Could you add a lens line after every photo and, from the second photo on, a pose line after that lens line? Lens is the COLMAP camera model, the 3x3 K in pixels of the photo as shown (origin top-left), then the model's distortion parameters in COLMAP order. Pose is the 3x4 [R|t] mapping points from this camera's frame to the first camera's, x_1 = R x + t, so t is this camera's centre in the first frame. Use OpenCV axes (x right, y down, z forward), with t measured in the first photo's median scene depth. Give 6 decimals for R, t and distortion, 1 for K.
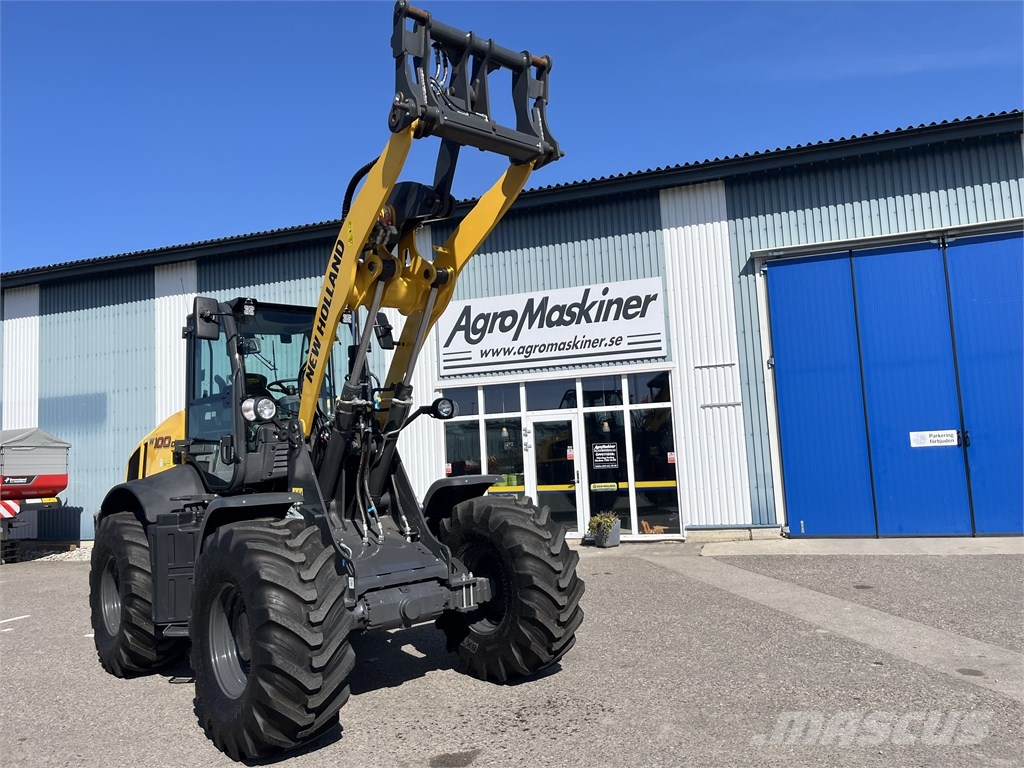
lens RADIAL K [[776.8, 0, 519.4], [0, 776.8, 373.6], [0, 0, 1]] dist [0.071486, -0.103665]
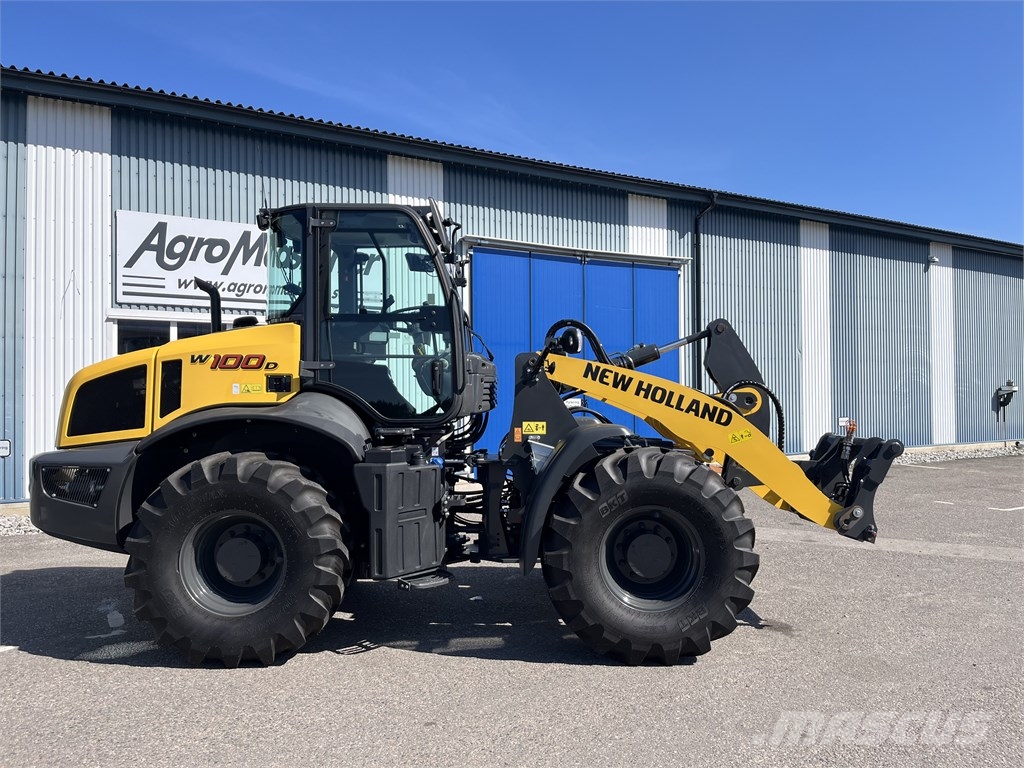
lens RADIAL K [[775.3, 0, 525.6], [0, 775.3, 383.1], [0, 0, 1]] dist [0.065902, -0.095132]
pose [[0.649073, 0.062383, 0.758164, -0.469445], [-0.100911, 0.994885, 0.004531, 0.042664], [-0.754003, -0.079448, 0.652048, 0.169908]]
